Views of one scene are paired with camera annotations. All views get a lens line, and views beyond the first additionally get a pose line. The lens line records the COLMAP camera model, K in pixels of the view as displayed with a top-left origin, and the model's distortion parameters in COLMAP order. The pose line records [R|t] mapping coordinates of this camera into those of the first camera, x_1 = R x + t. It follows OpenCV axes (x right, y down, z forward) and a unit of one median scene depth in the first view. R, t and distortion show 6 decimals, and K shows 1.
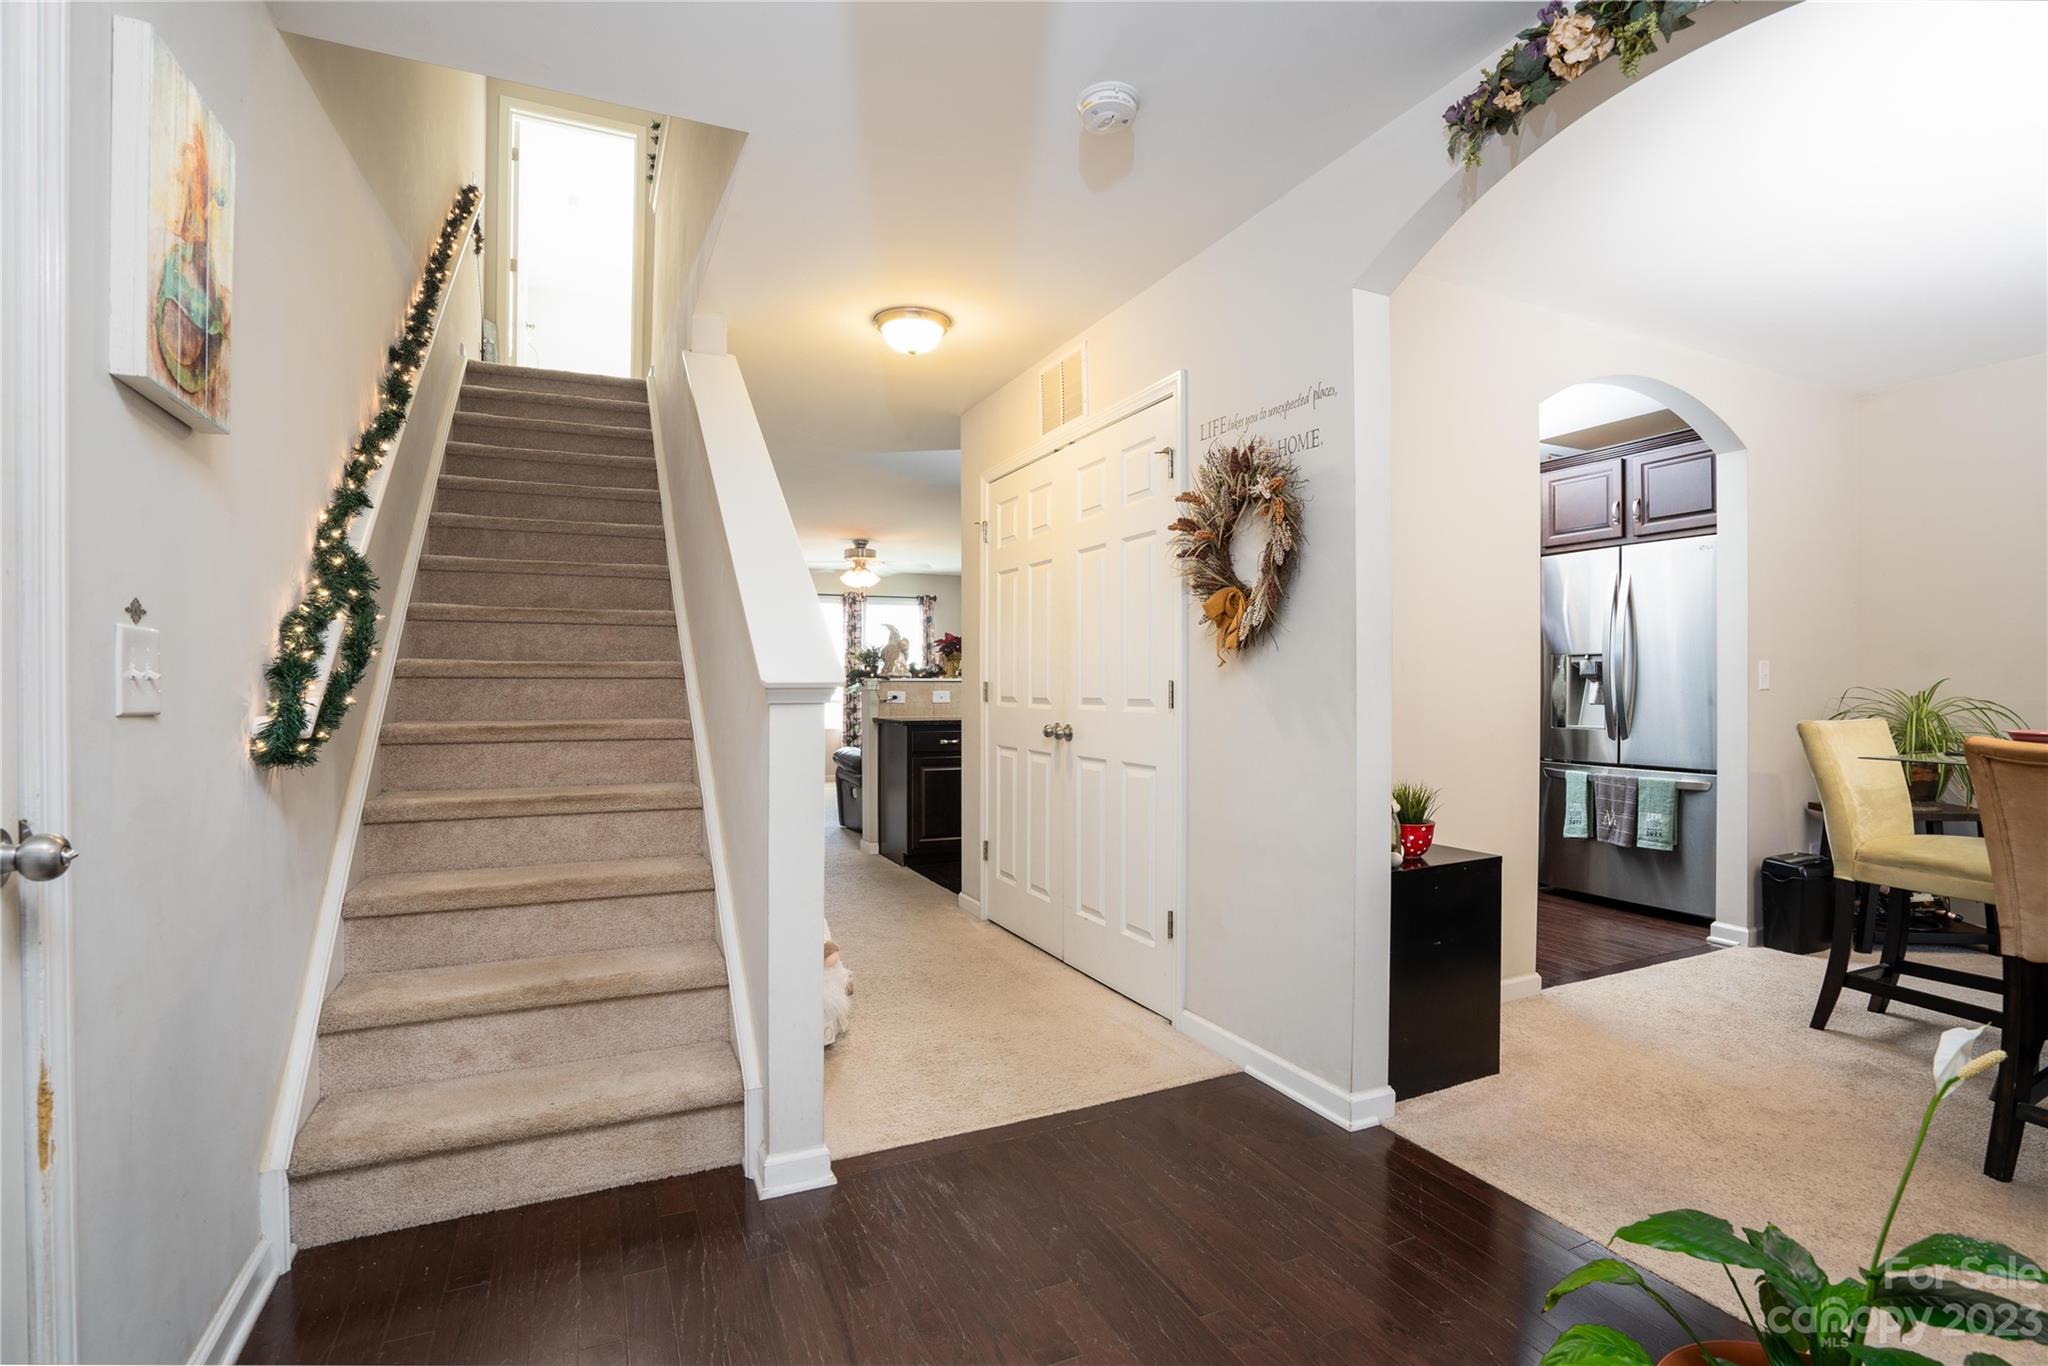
lens RADIAL K [[954.1, 0, 1021.8], [0, 954.1, 691.8], [0, 0, 1]] dist [-0.066893, 0.029003]
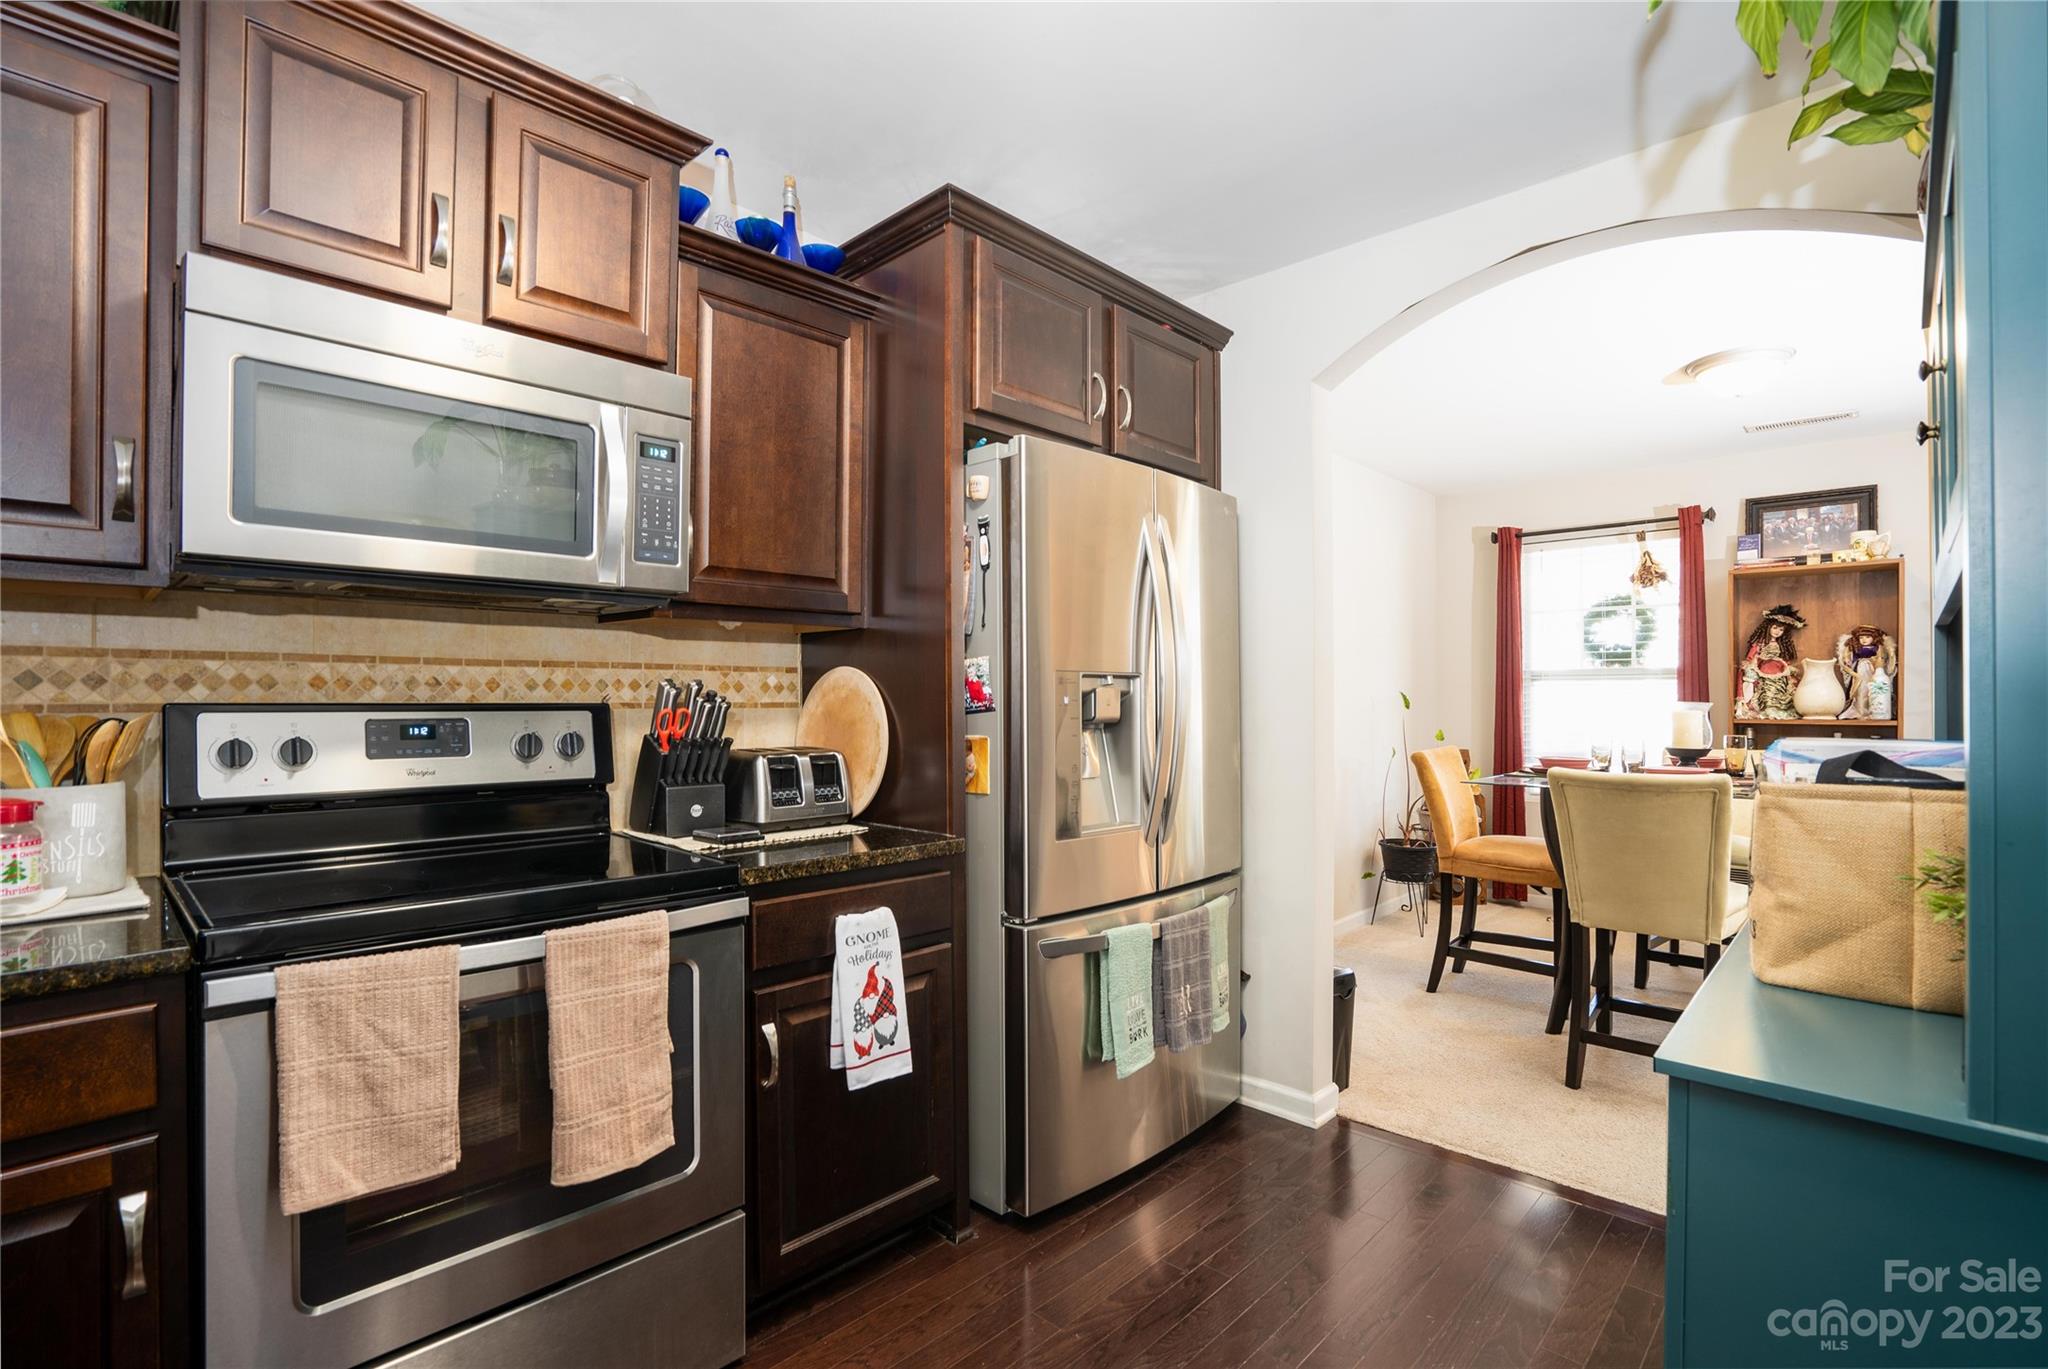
lens RADIAL K [[954.1, 0, 1021.8], [0, 954.1, 693.3], [0, 0, 1]] dist [-0.066893, 0.029003]
pose [[-0.351687, 0.009532, 0.936069, 0.178194], [0.009569, 0.999933, -0.006587, -0.029352], [-0.936069, 0.006640, -0.351754, 1.269002]]
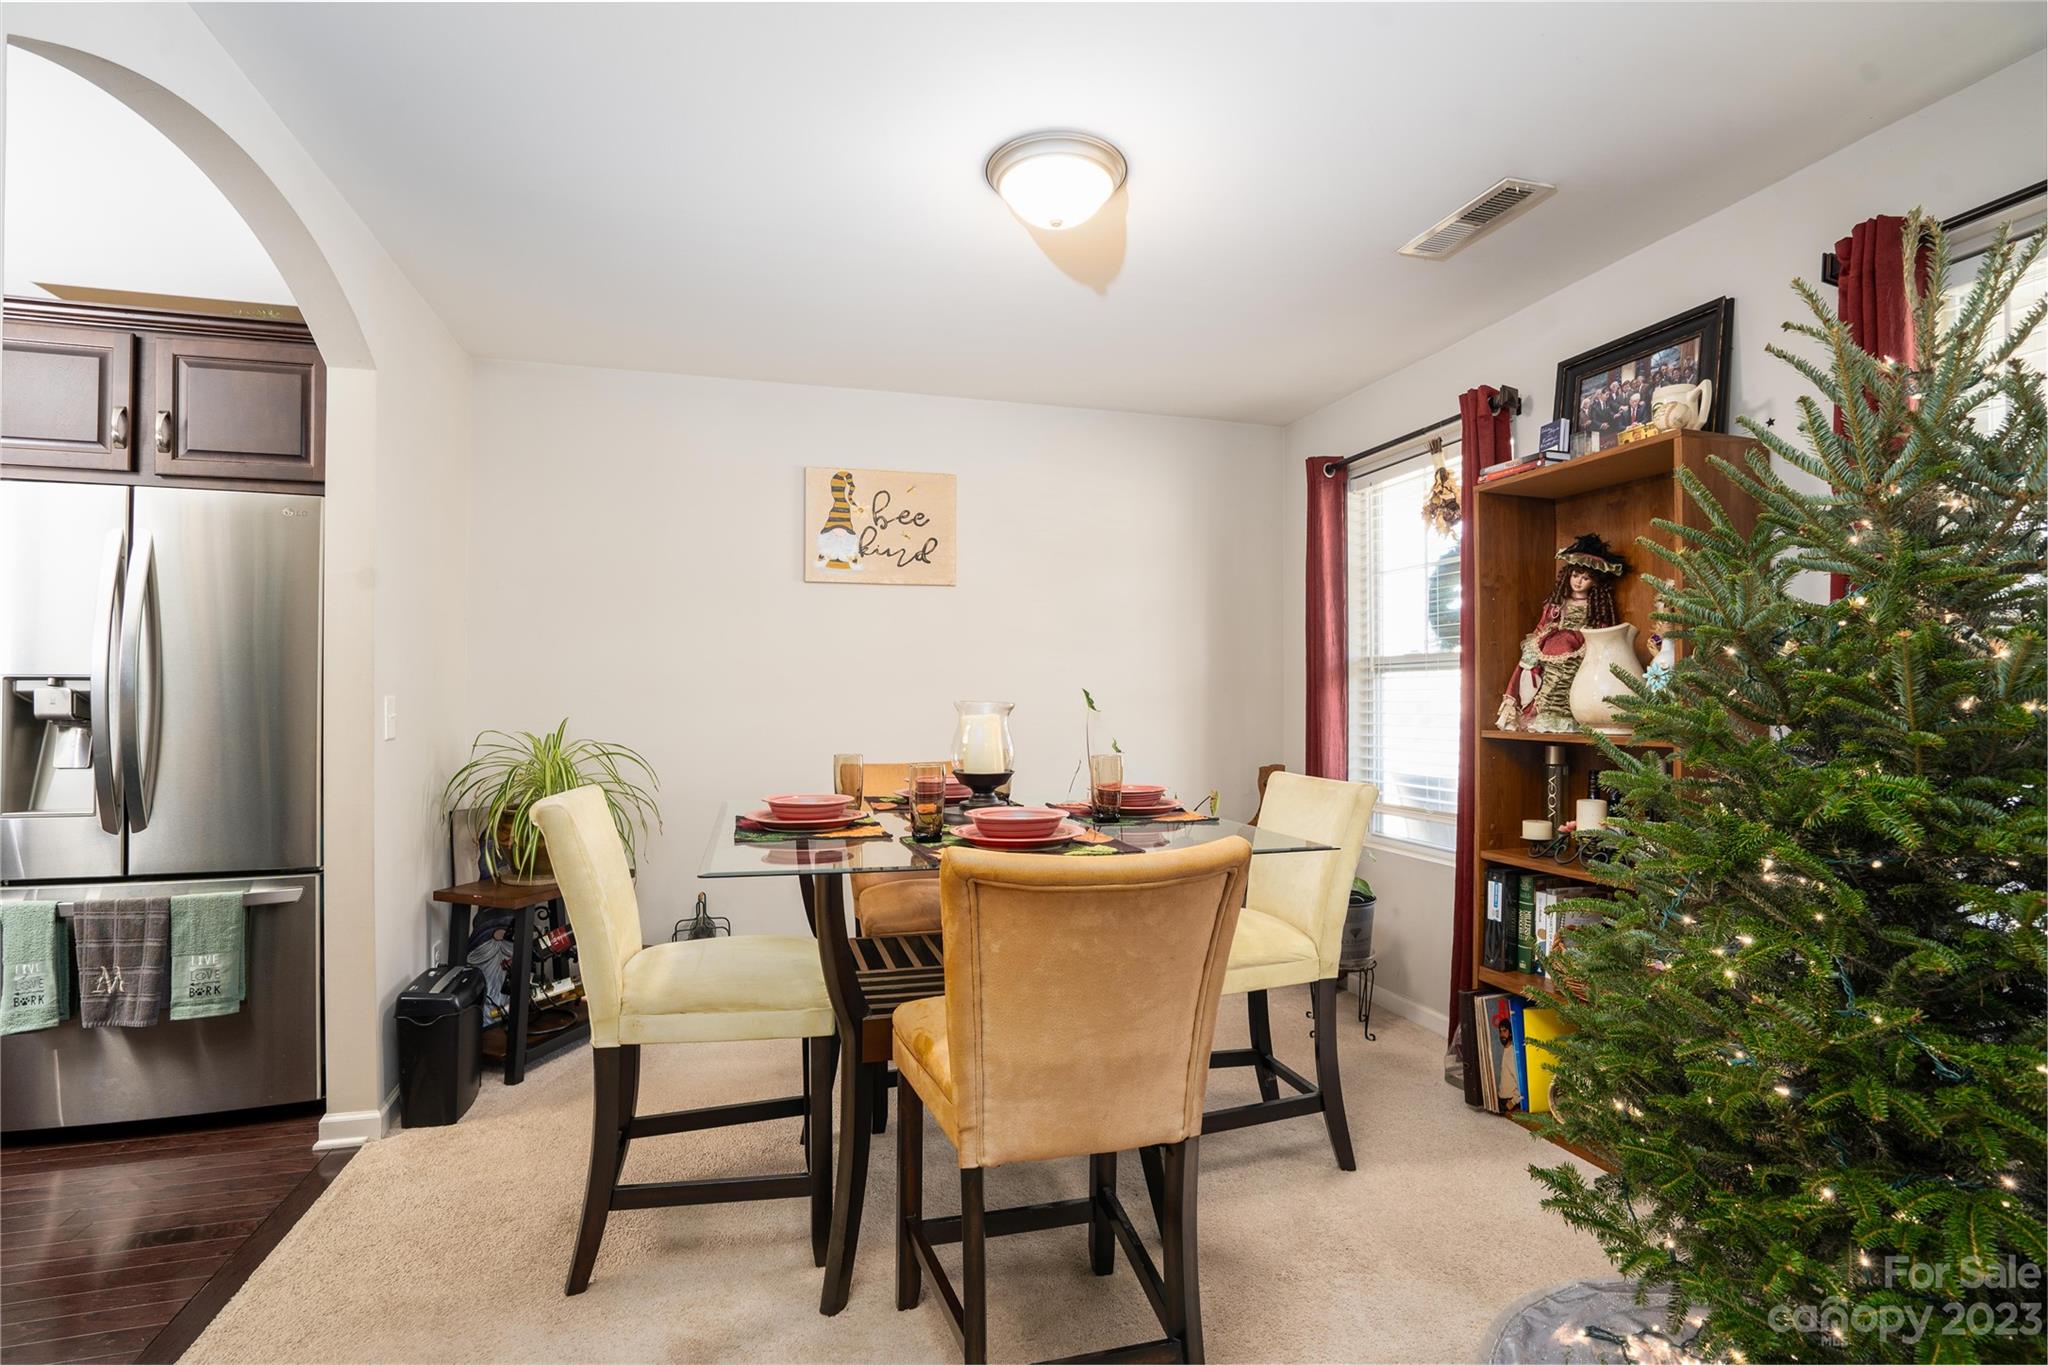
lens RADIAL K [[963.4, 0, 1027.1], [0, 963.4, 689.1], [0, 0, 1]] dist [-0.016927, 0.001069]
pose [[0.171739, 0.007980, 0.985110, 0.176148], [0.006980, 0.999932, -0.009317, -0.025334], [-0.985118, 0.008476, 0.171672, 0.376714]]
